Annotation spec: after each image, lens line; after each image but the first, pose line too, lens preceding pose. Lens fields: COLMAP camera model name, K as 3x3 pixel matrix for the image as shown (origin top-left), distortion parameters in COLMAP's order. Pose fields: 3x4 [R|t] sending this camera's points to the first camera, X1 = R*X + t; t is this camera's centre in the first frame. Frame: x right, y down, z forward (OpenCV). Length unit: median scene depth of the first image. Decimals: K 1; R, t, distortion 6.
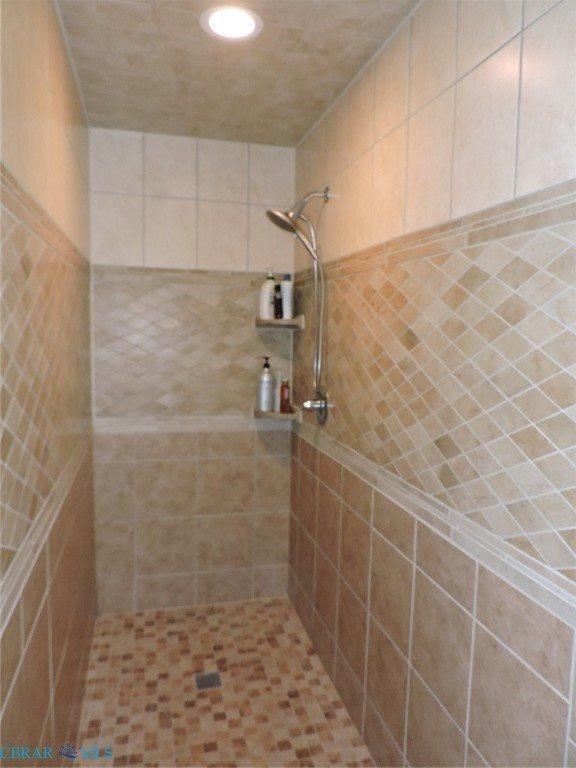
lens RADIAL K [[551.6, 0, 285.4], [0, 551.6, 384.1], [0, 0, 1]] dist [-0.019494, 0.007133]
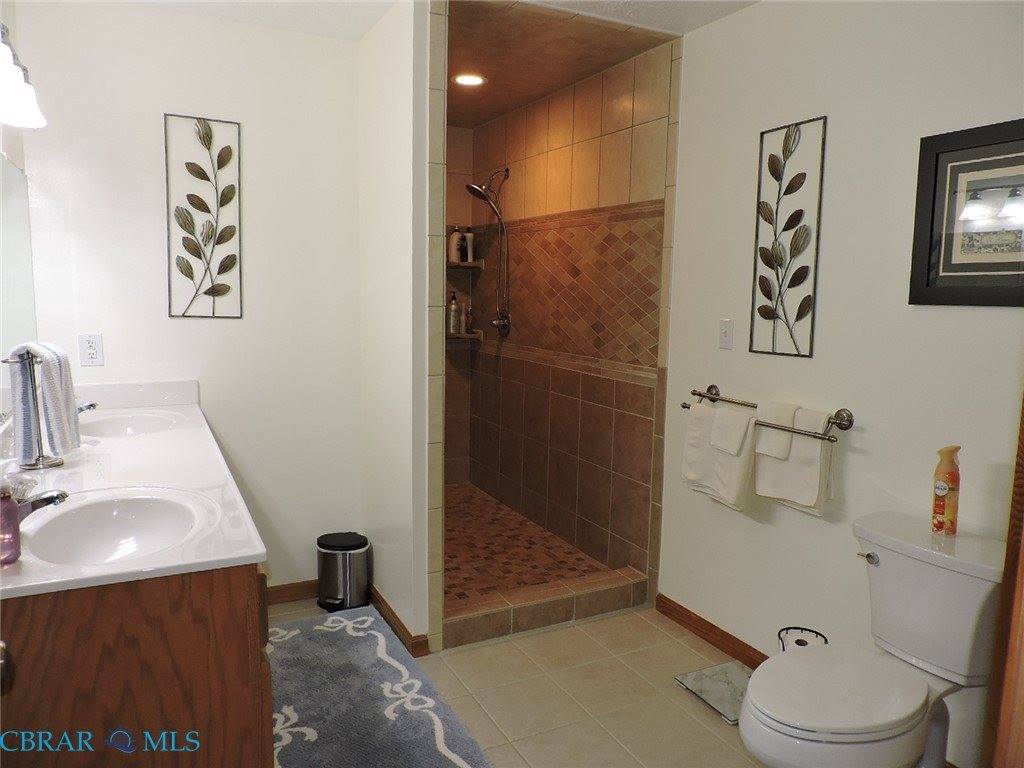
lens RADIAL K [[735.5, 0, 514.3], [0, 735.5, 383.2], [0, 0, 1]] dist [-0.019494, 0.007133]
pose [[0.975173, -0.029925, 0.219415, -0.393714], [0.021860, 0.998996, 0.039094, 0.142686], [-0.220365, -0.033327, 0.974848, -1.011380]]
